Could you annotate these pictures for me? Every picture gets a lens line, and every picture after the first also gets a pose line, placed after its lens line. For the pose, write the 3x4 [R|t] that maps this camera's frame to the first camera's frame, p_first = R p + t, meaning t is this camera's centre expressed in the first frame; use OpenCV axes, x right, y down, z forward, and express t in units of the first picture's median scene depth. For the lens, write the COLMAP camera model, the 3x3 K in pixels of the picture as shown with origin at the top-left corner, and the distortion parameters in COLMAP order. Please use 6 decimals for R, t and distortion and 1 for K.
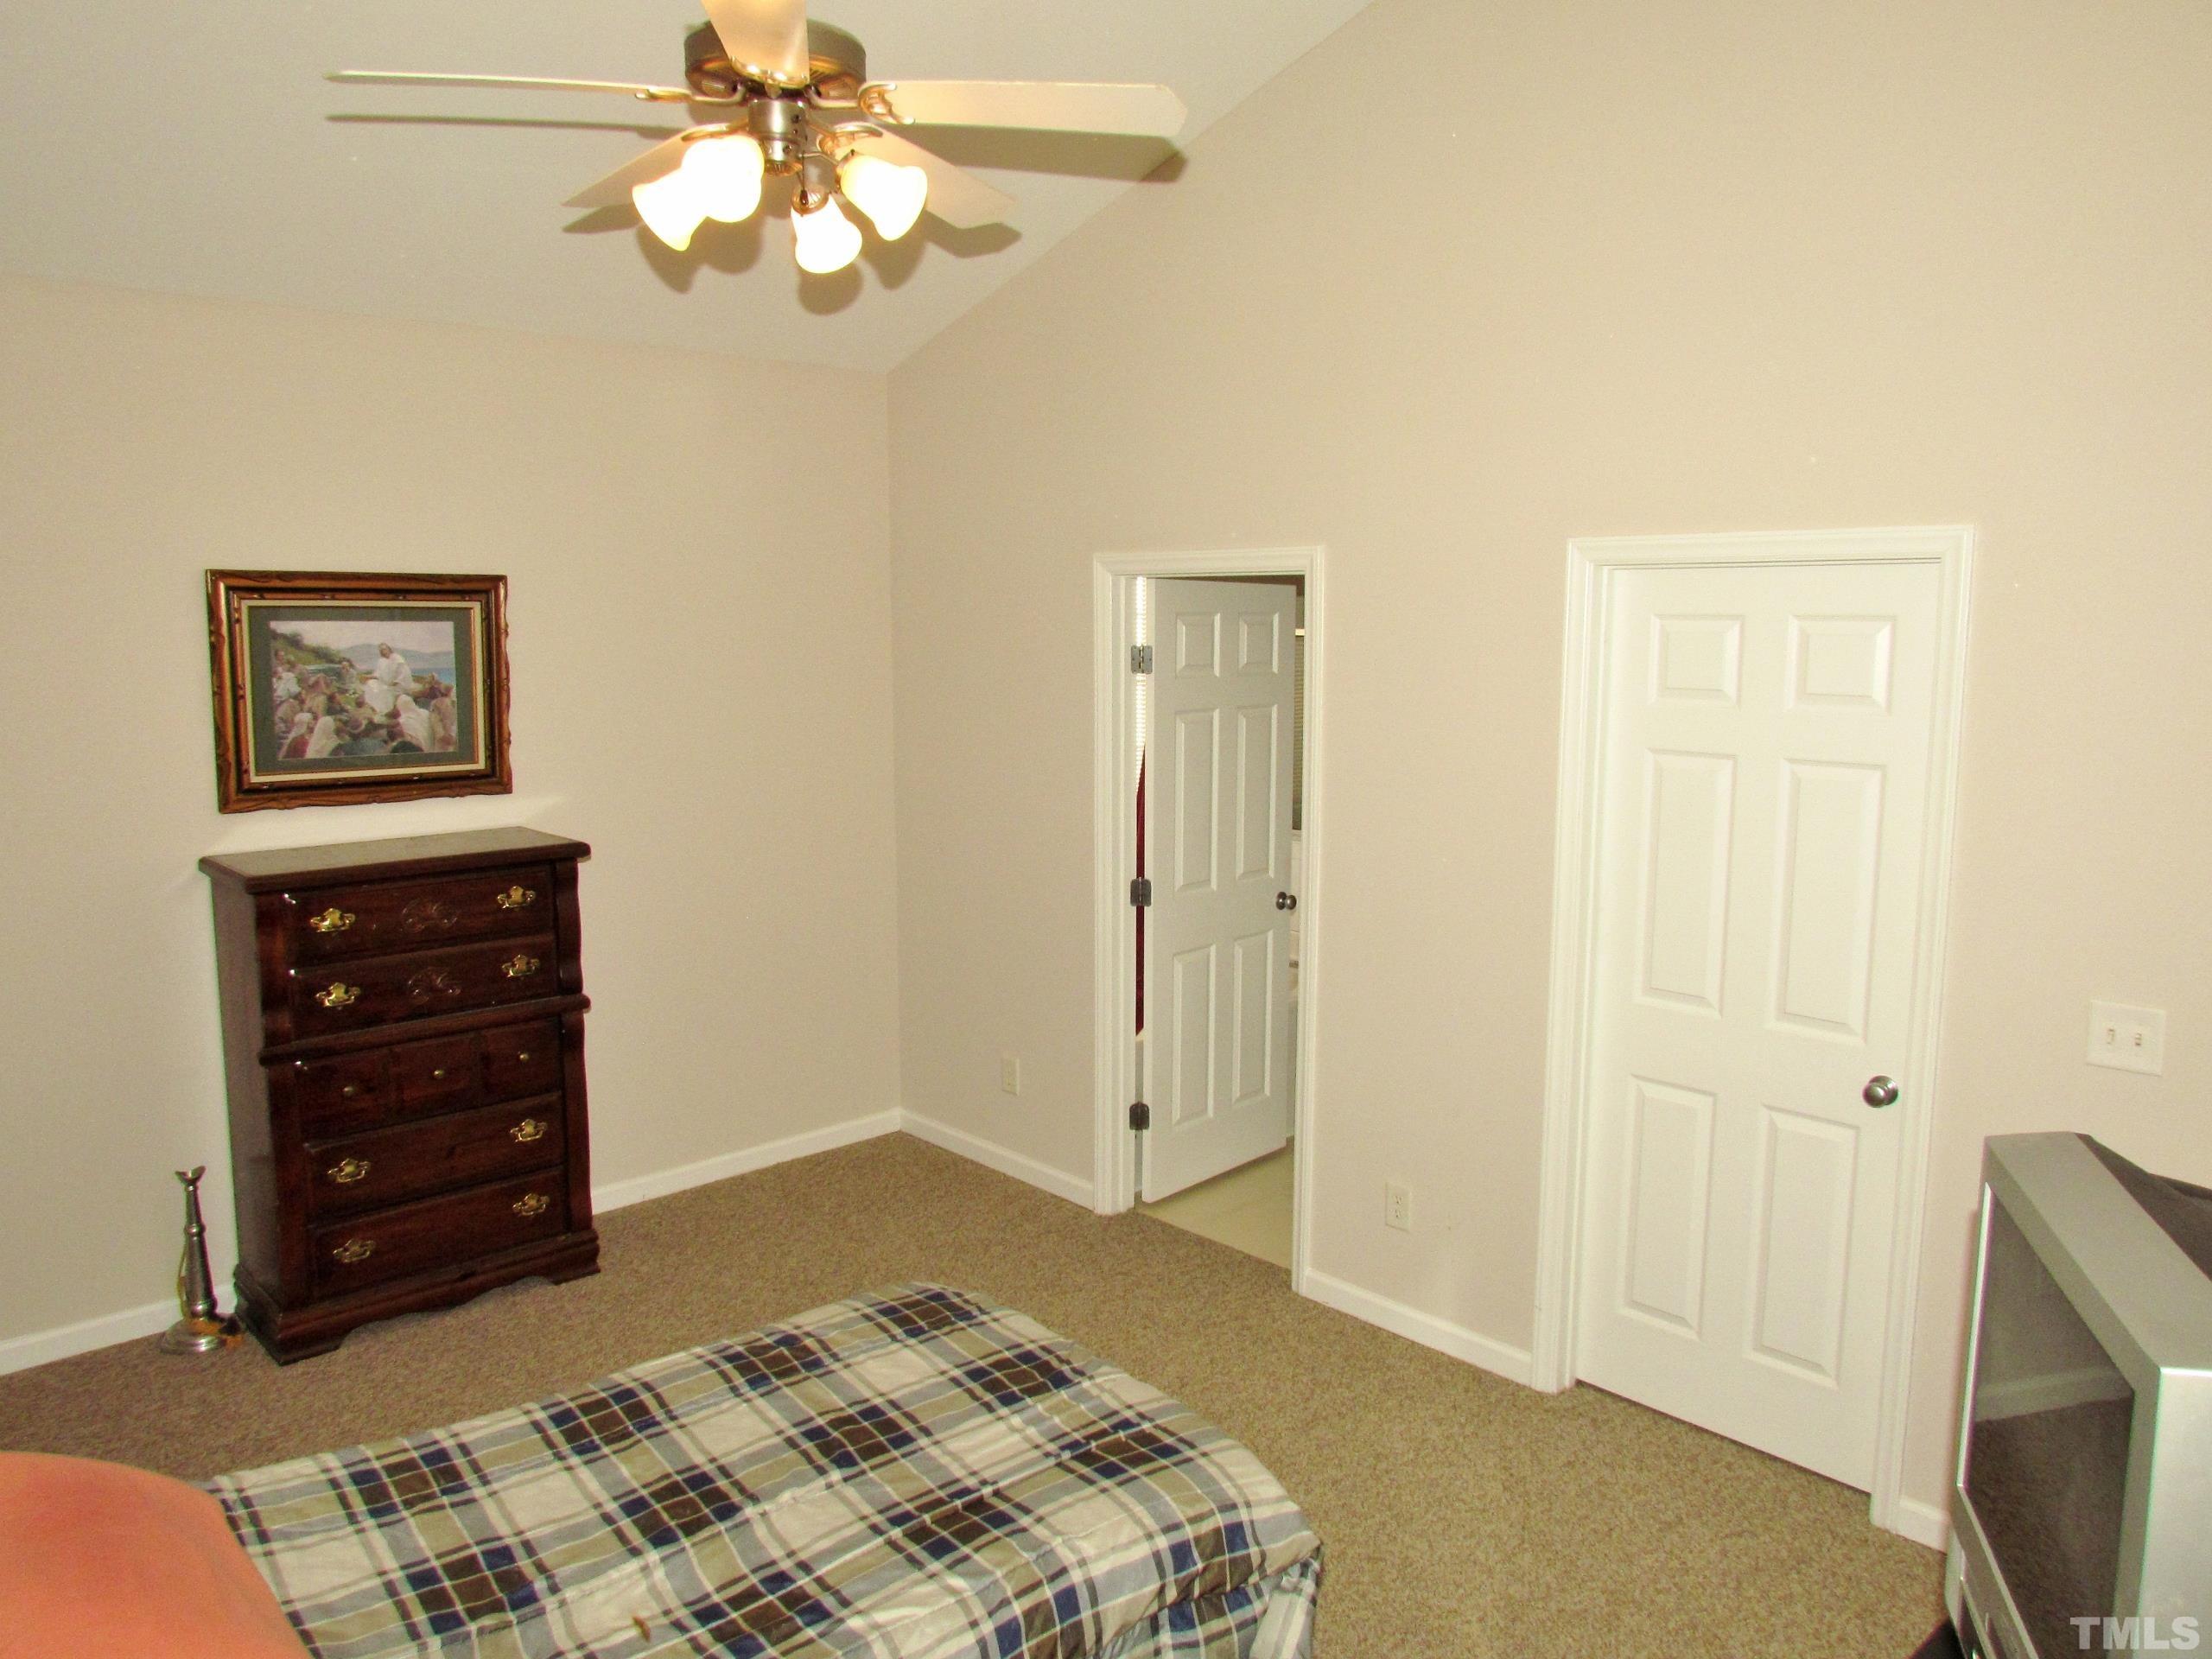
lens RADIAL K [[1597.1, 0, 1094.6], [0, 1597.1, 822.9], [0, 0, 1]] dist [-0.024029, 0.014352]
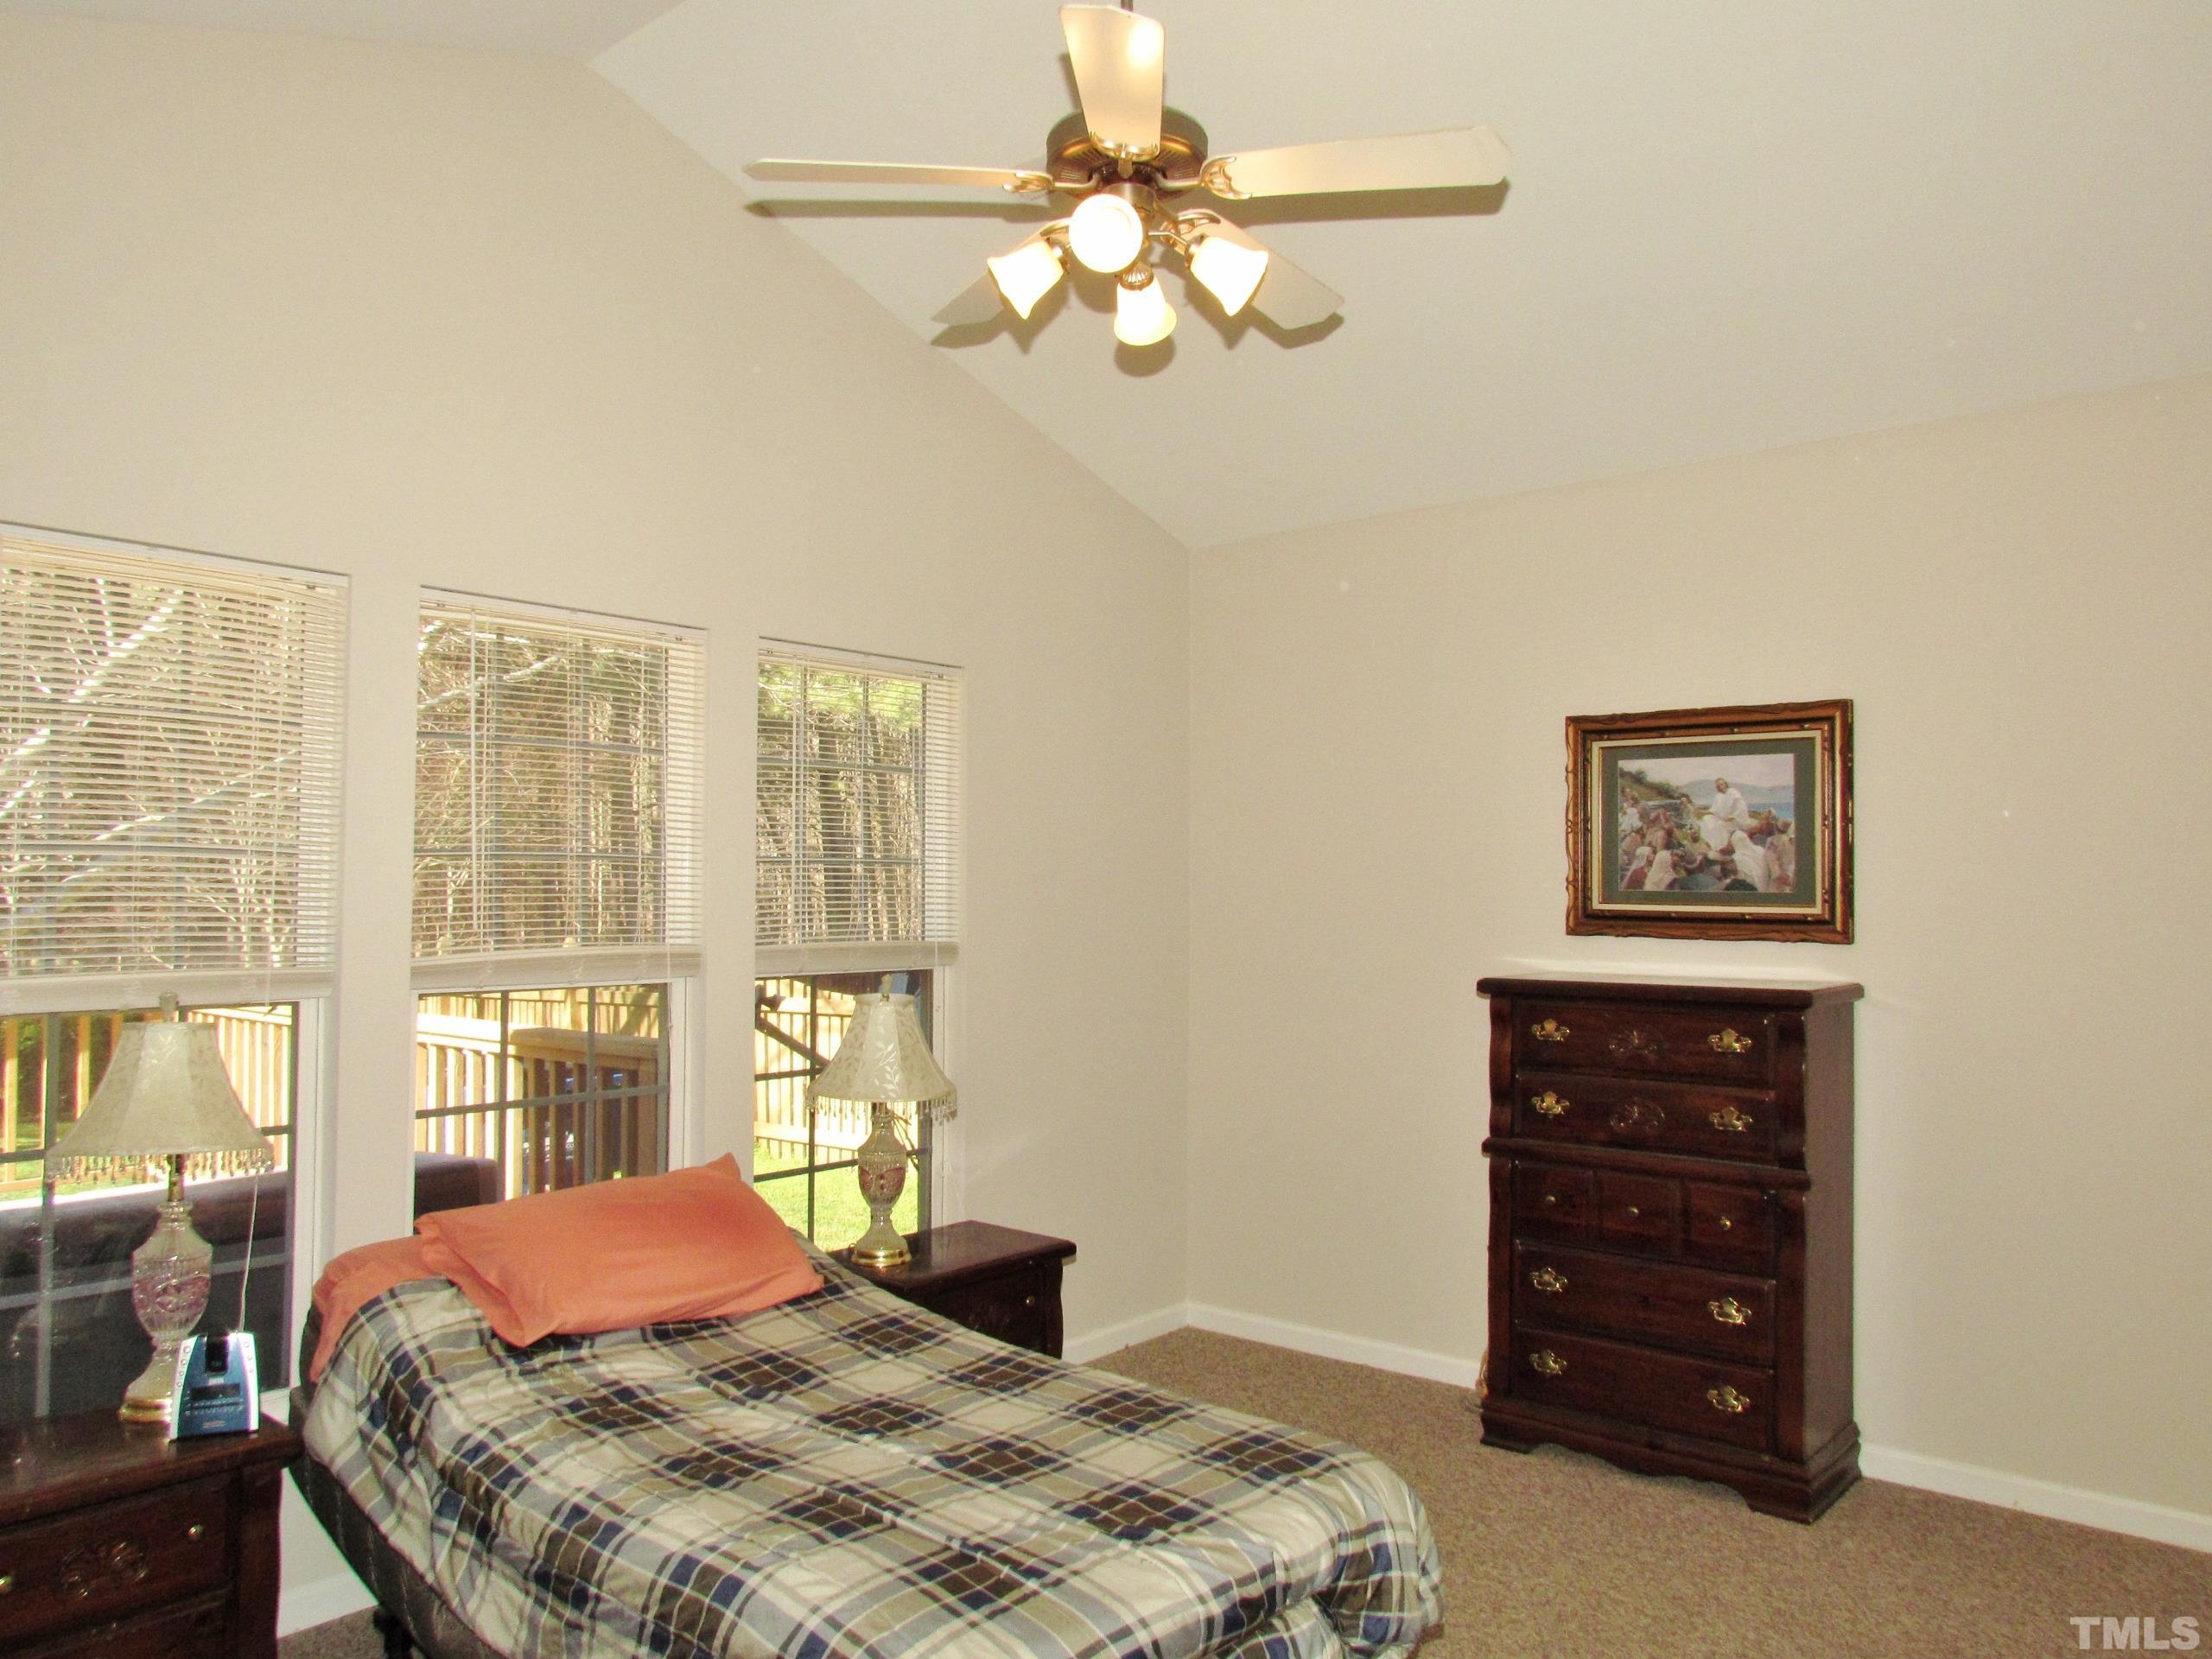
lens RADIAL K [[1597.1, 0, 1102.2], [0, 1597.1, 821.9], [0, 0, 1]] dist [-0.024029, 0.014352]
pose [[0.100093, -0.046887, -0.993873, 0.503545], [-0.141080, 0.988128, -0.060824, 0.028475], [0.984925, 0.146304, 0.092289, 0.543845]]
